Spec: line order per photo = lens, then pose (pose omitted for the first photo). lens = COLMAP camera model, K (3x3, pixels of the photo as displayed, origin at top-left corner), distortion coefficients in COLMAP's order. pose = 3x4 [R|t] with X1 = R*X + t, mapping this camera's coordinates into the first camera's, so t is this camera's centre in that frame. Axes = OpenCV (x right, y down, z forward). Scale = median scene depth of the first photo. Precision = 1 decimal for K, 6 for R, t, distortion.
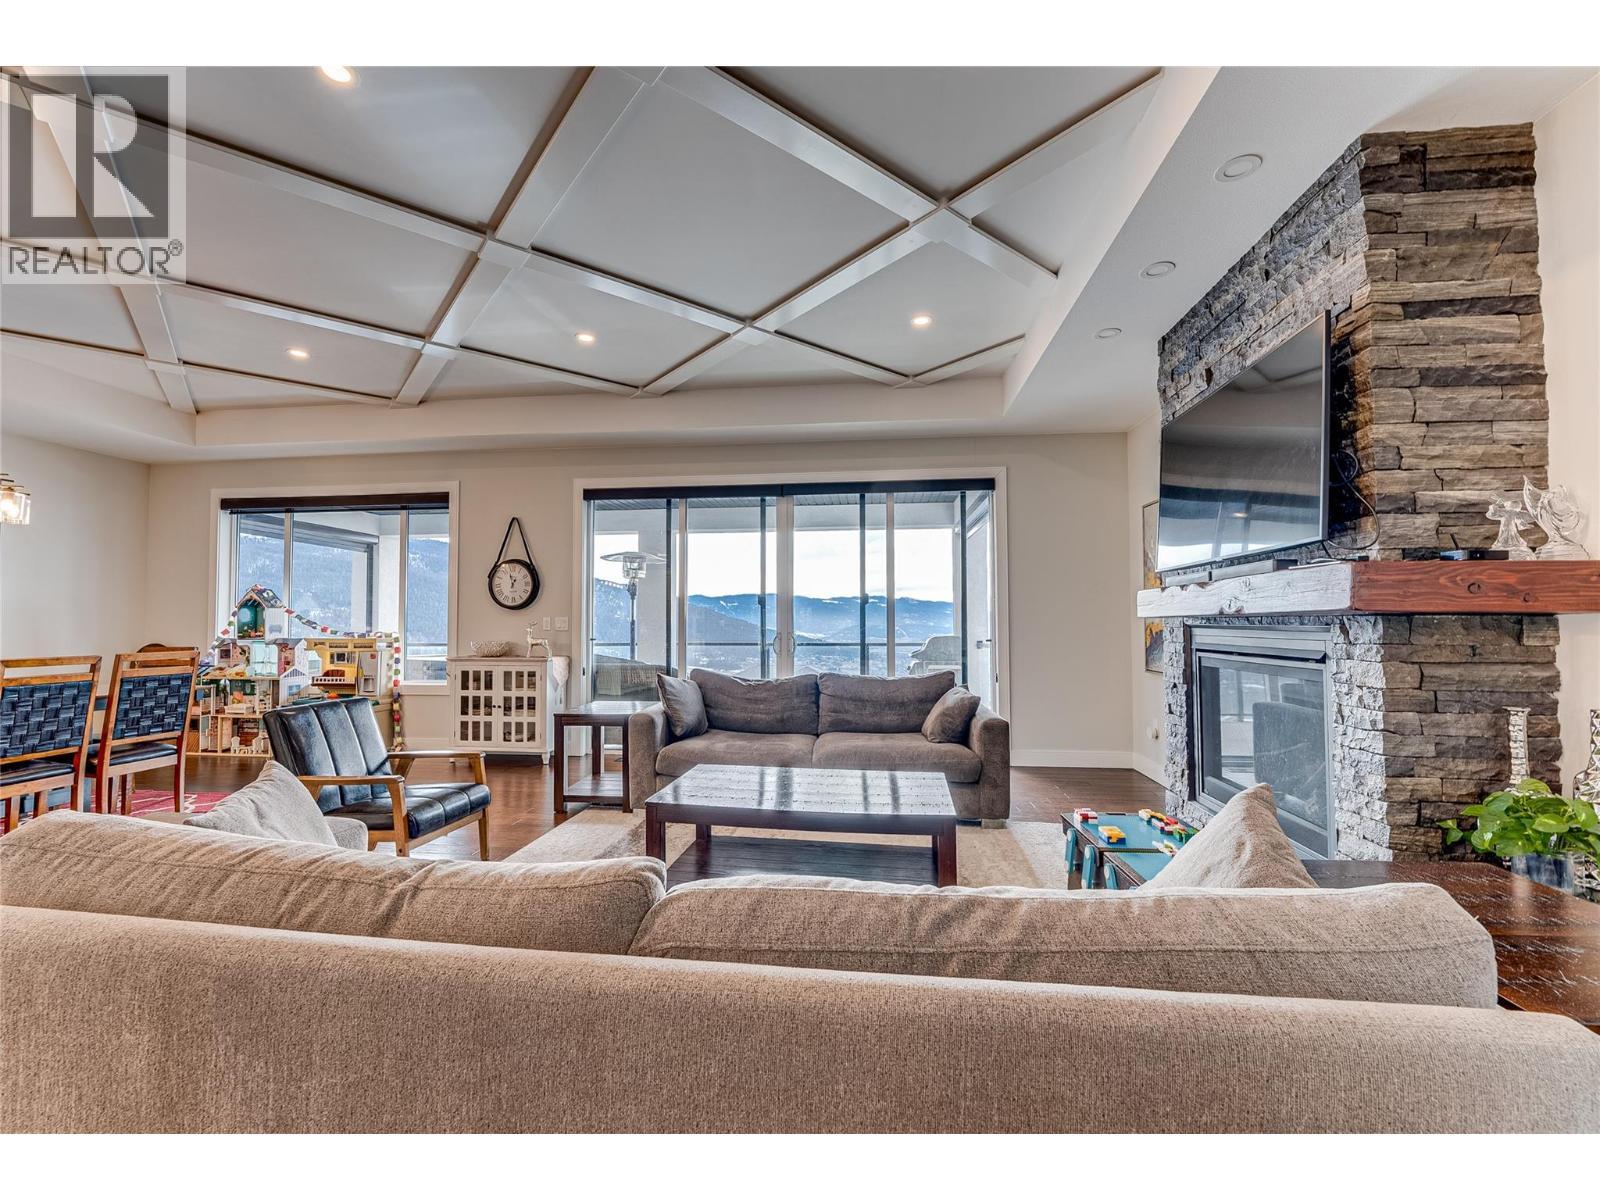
lens RADIAL K [[657.4, 0, 798.7], [0, 657.4, 606.0], [0, 0, 1]] dist [-0.001165, -0.001933]
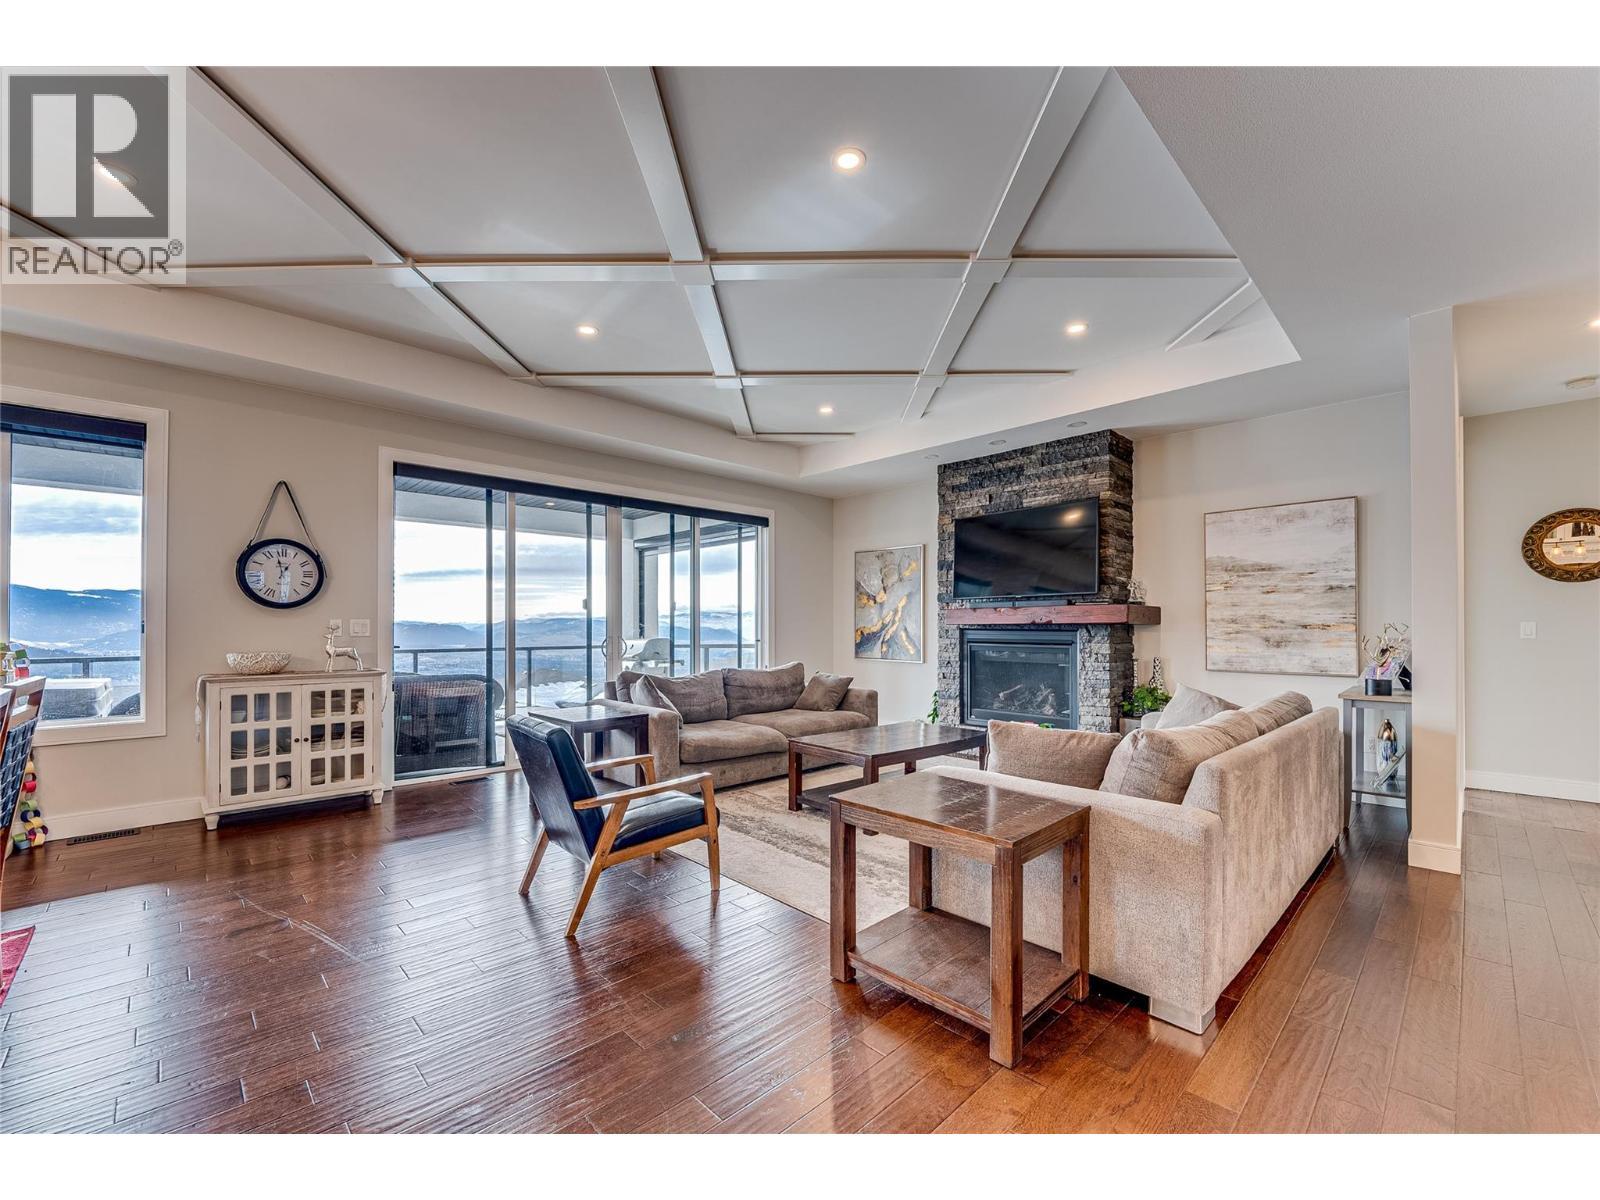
lens RADIAL K [[657.4, 0, 782.2], [0, 657.4, 628.0], [0, 0, 1]] dist [-0.001165, -0.001933]
pose [[0.652673, -0.000271, 0.757639, -0.663693], [-0.020660, 0.999622, 0.018155, 0.002484], [-0.757358, -0.027502, 0.652421, 0.109984]]
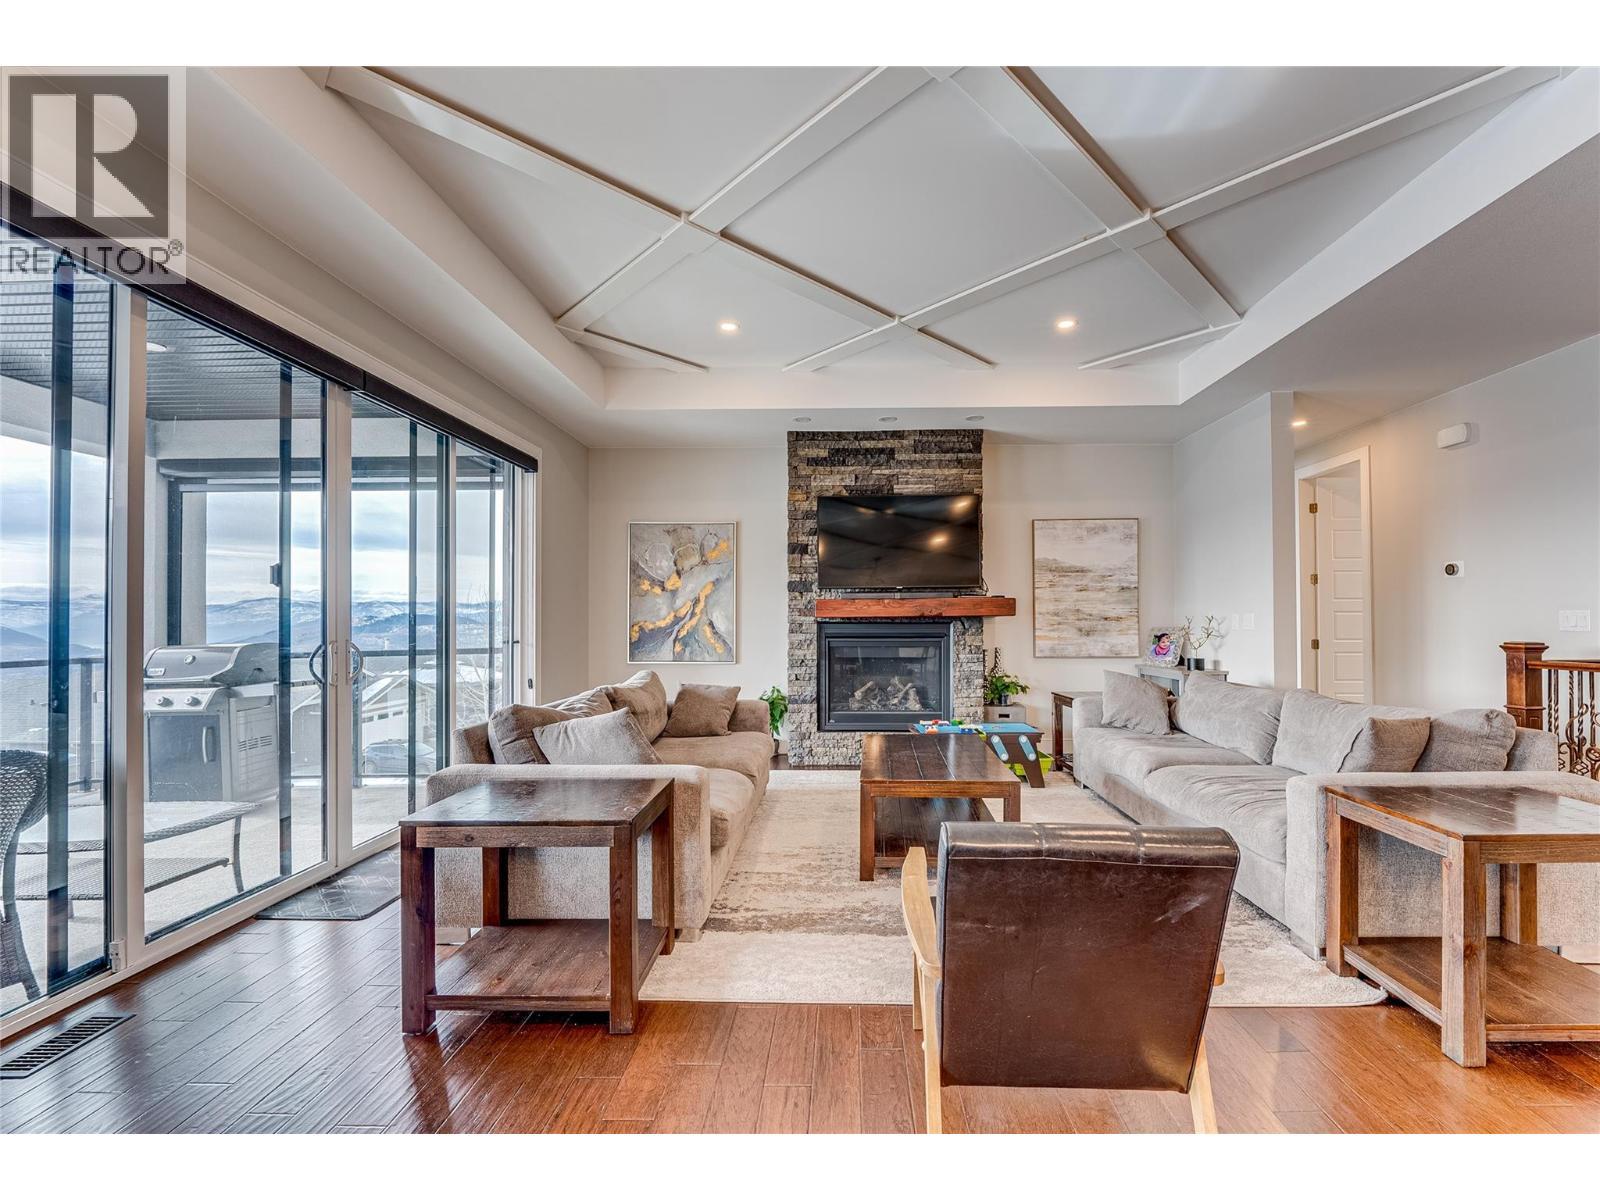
lens RADIAL K [[657.4, 0, 814.6], [0, 657.4, 612.5], [0, 0, 1]] dist [-0.001165, -0.001933]
pose [[-0.084252, 0.011697, 0.996376, -0.596322], [-0.022180, 0.999661, -0.013611, 0.016197], [-0.996198, -0.023246, -0.083964, 0.678462]]
